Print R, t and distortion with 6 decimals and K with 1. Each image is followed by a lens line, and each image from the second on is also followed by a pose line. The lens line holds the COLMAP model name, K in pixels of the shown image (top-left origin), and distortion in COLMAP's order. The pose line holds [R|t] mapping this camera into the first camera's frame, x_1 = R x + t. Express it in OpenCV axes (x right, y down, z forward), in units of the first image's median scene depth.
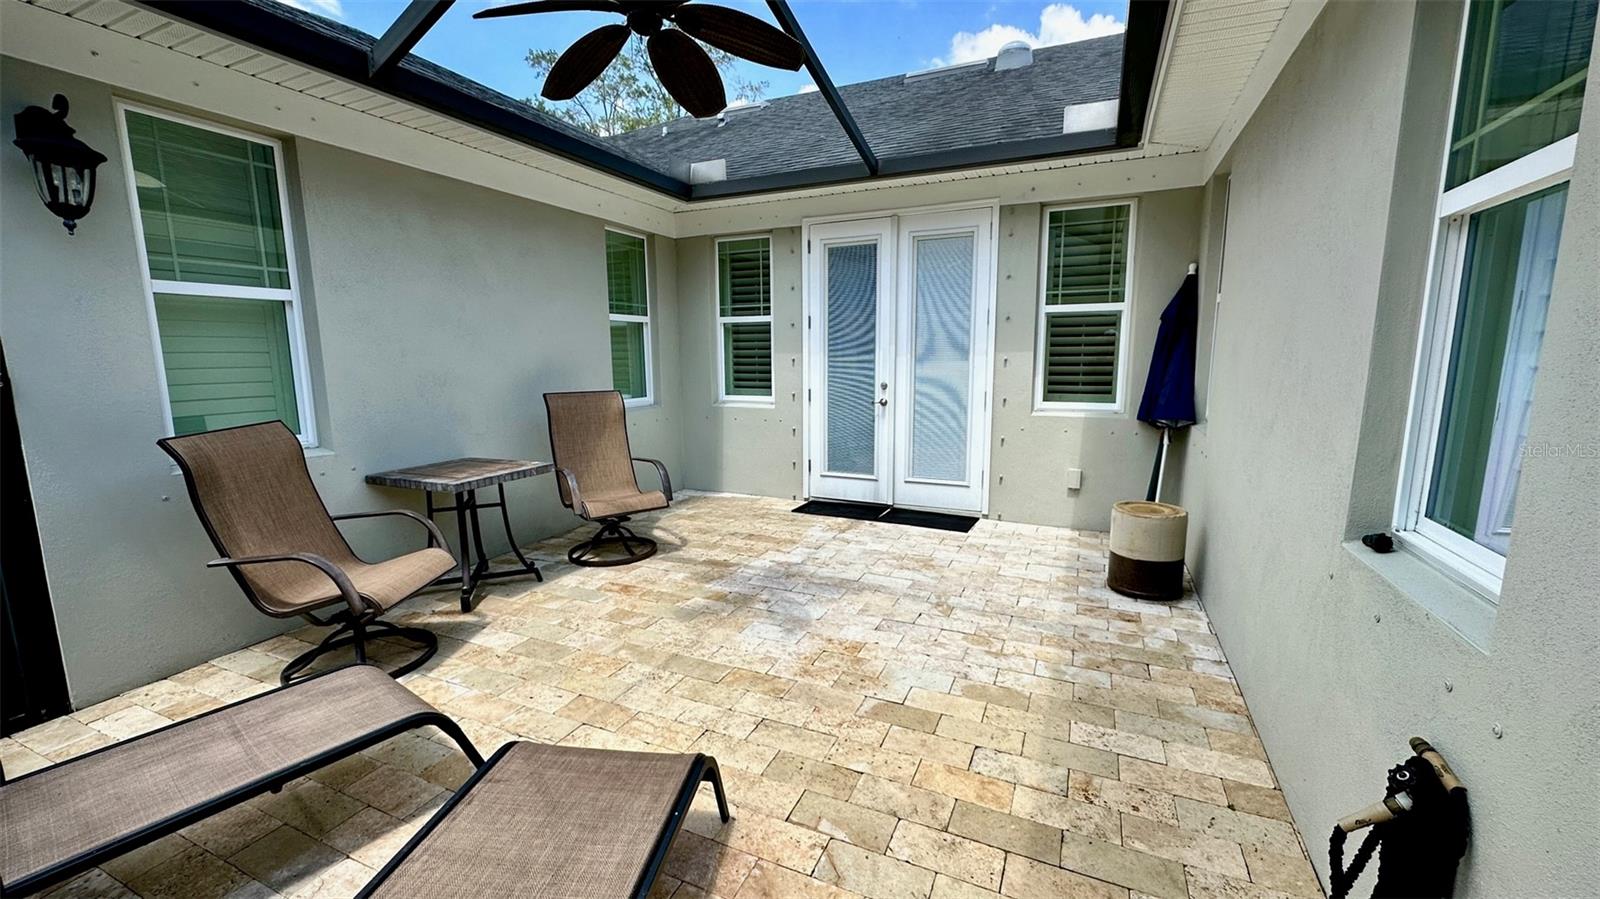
lens RADIAL K [[637.3, 0, 800.0], [0, 637.3, 449.5], [0, 0, 1]] dist [-0.001714, 0.000680]
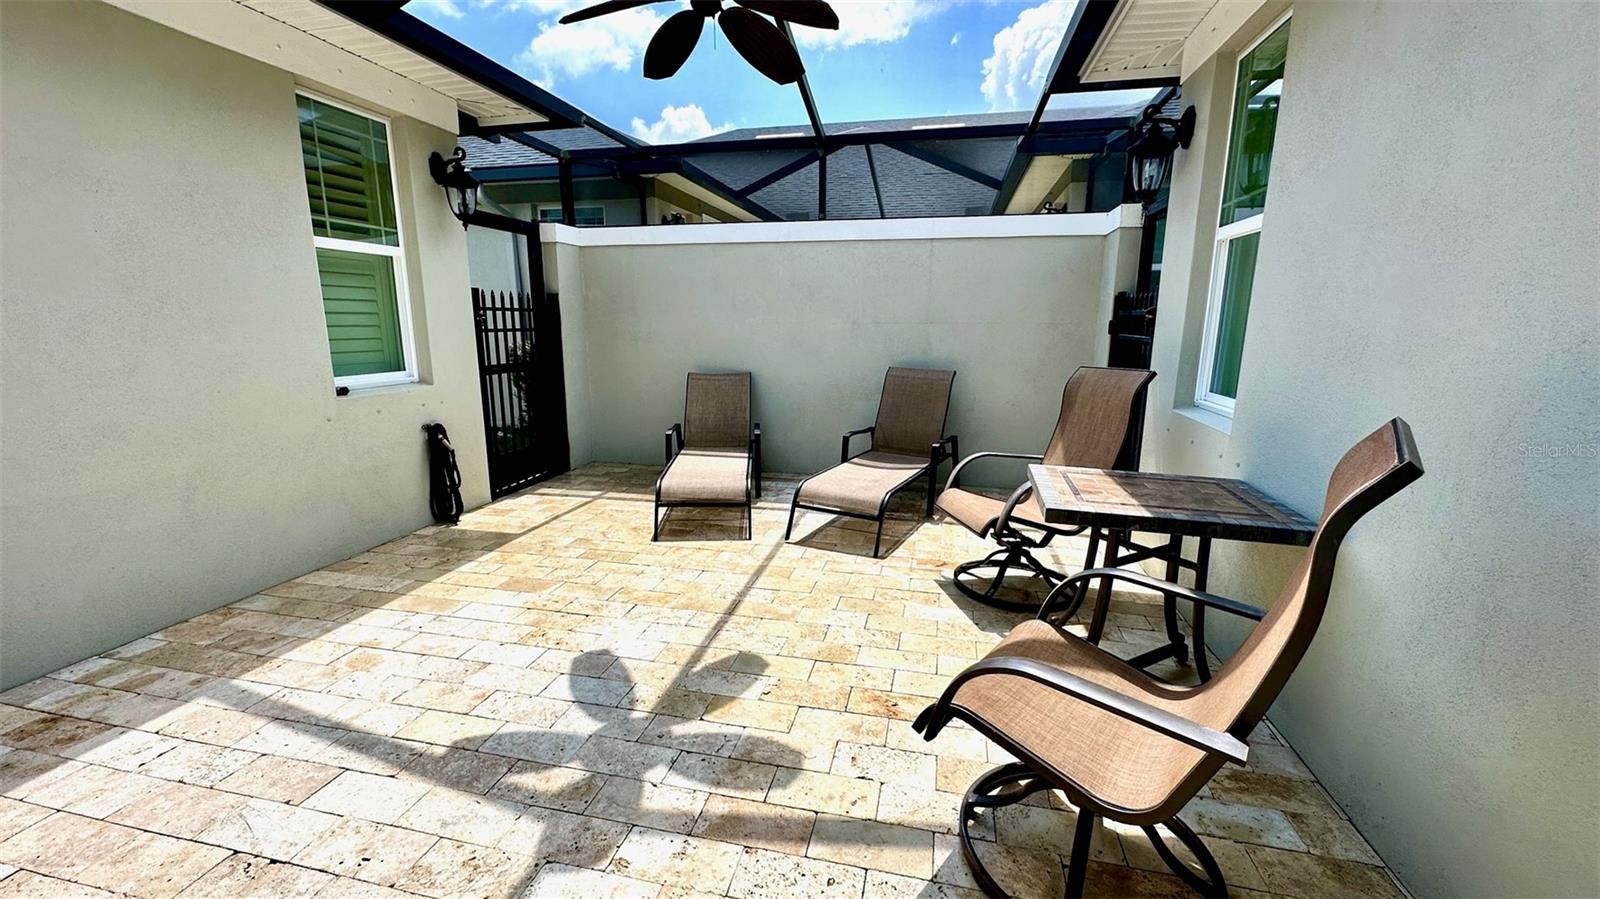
lens RADIAL K [[637.3, 0, 800.0], [0, 637.3, 449.5], [0, 0, 1]] dist [-0.001714, 0.000680]
pose [[-0.980086, 0.044363, -0.193556, -0.117153], [-0.025058, 0.939303, 0.342172, -0.244720], [0.196987, 0.340208, -0.919486, 1.789035]]
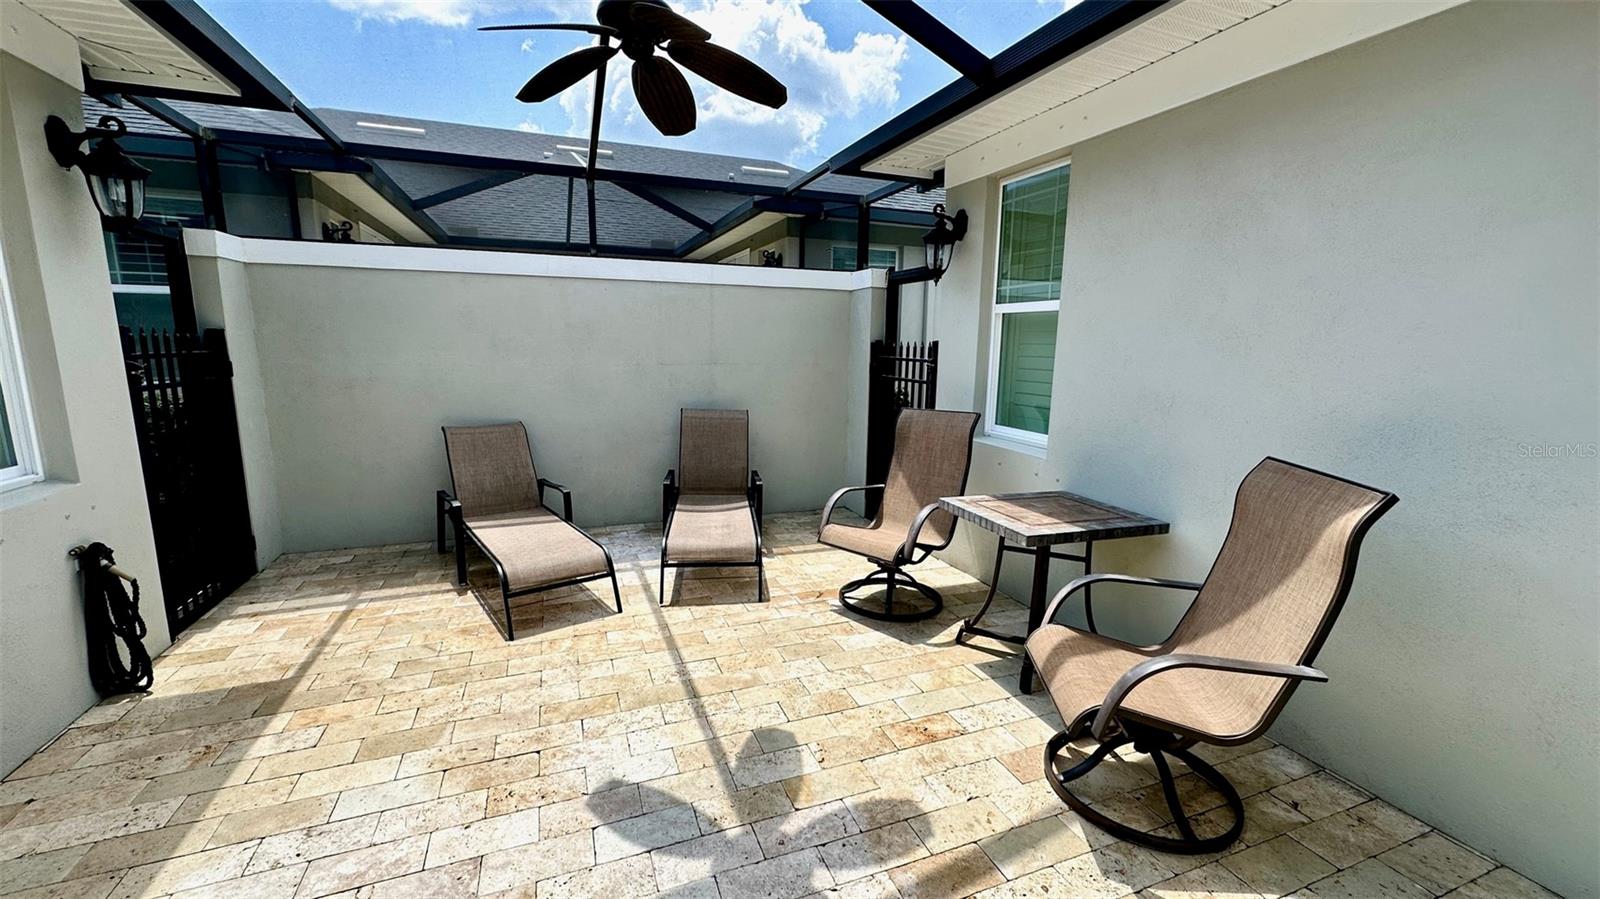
lens RADIAL K [[637.3, 0, 800.0], [0, 637.3, 449.5], [0, 0, 1]] dist [-0.001714, 0.000680]
pose [[-0.702227, 0.120002, -0.701767, 0.292187], [-0.112820, 0.954482, 0.276110, -0.276783], [0.702958, 0.273065, -0.656724, 1.568623]]
